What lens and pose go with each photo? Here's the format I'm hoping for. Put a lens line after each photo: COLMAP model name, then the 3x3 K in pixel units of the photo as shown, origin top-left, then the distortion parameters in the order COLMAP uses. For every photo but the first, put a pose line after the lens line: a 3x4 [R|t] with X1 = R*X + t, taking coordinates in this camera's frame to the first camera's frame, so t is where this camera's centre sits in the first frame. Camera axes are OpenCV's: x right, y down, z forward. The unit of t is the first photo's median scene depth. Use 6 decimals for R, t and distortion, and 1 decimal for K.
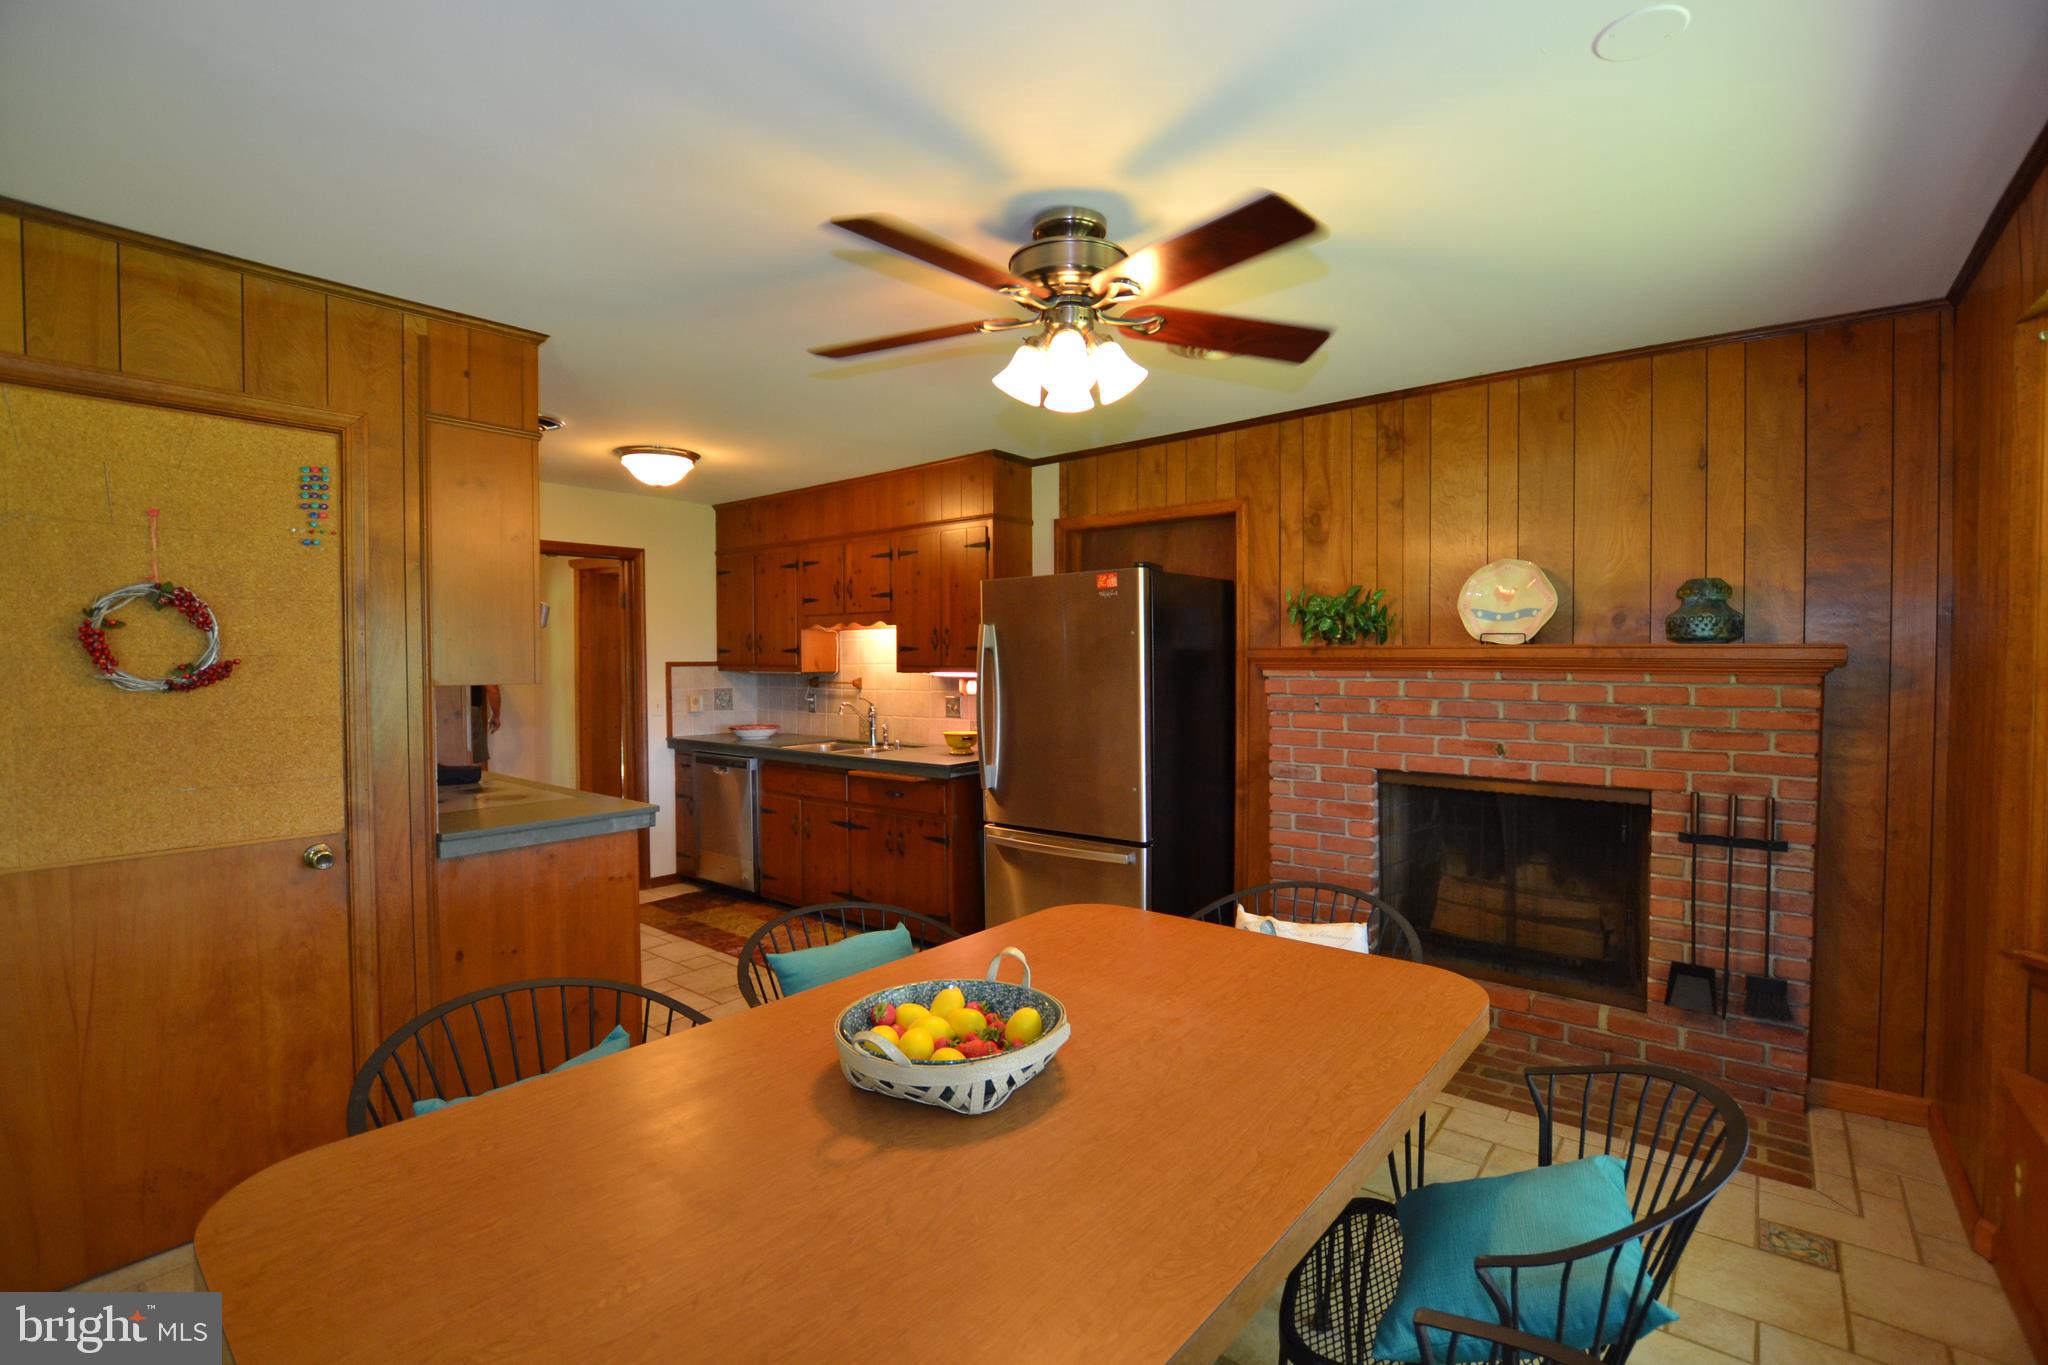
lens RADIAL K [[912.7, 0, 1020.9], [0, 912.7, 683.1], [0, 0, 1]] dist [-0.029094, 0.000978]
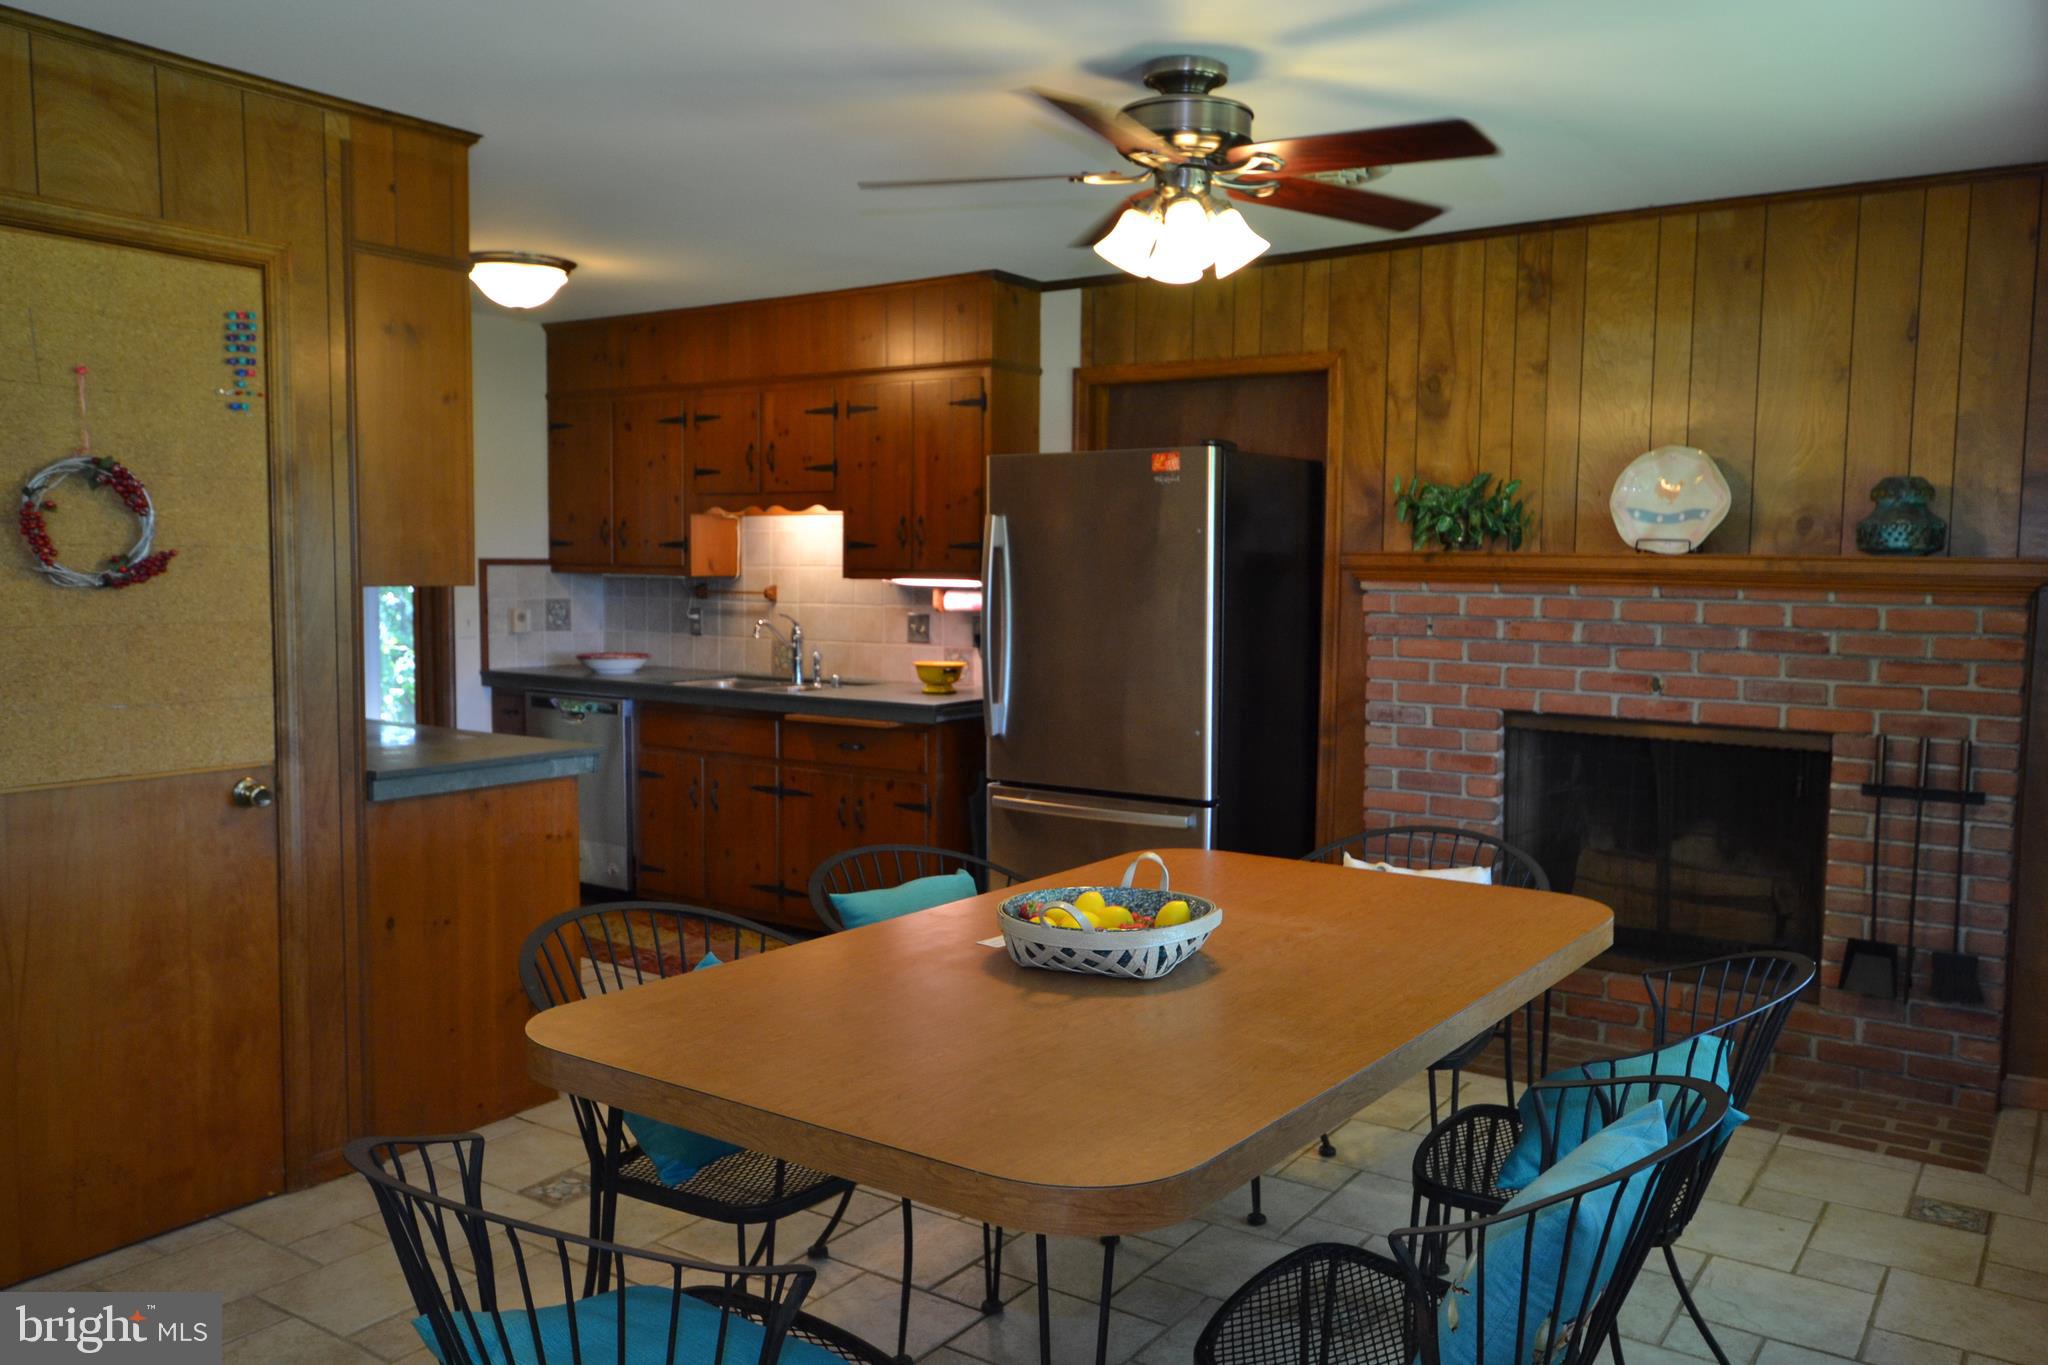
lens RADIAL K [[1573.9, 0, 1012.9], [0, 1573.9, 688.8], [0, 0, 1]] dist [-0.007908, 0.032159]
pose [[0.997226, 0.008501, 0.073940, -0.158306], [-0.012583, 0.998412, 0.054910, 0.008567], [-0.073356, -0.055688, 0.995750, -0.386986]]
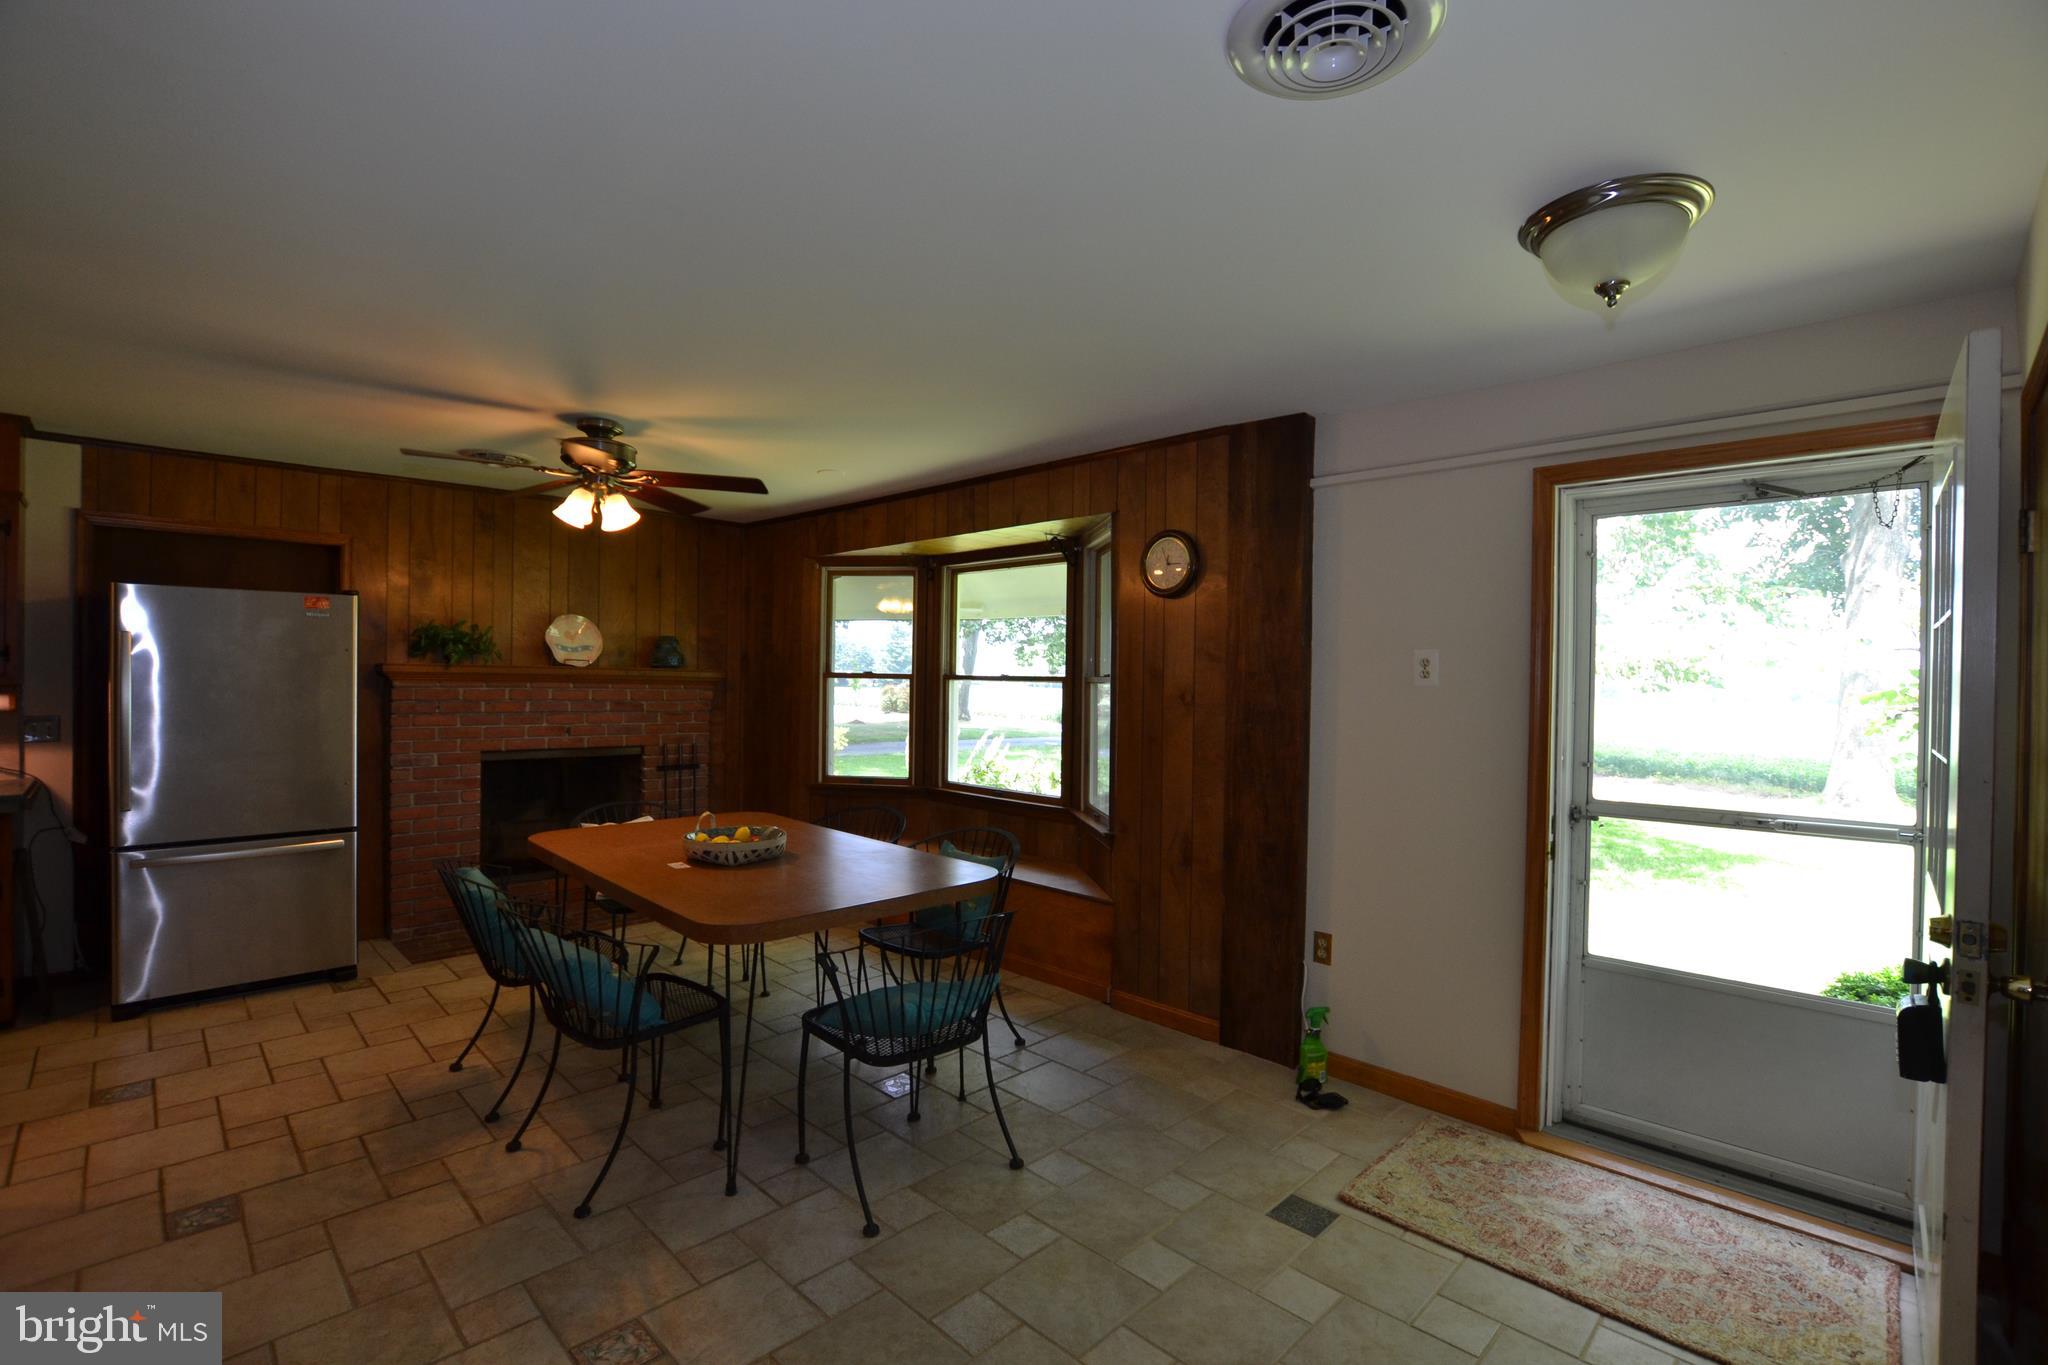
lens RADIAL K [[912.7, 0, 1025.0], [0, 912.7, 685.4], [0, 0, 1]] dist [-0.029094, 0.000978]
pose [[0.096802, 0.000263, 0.995304, -1.128586], [0.013321, 0.999910, -0.001560, 0.006023], [-0.995214, 0.013409, 0.096790, 0.024841]]
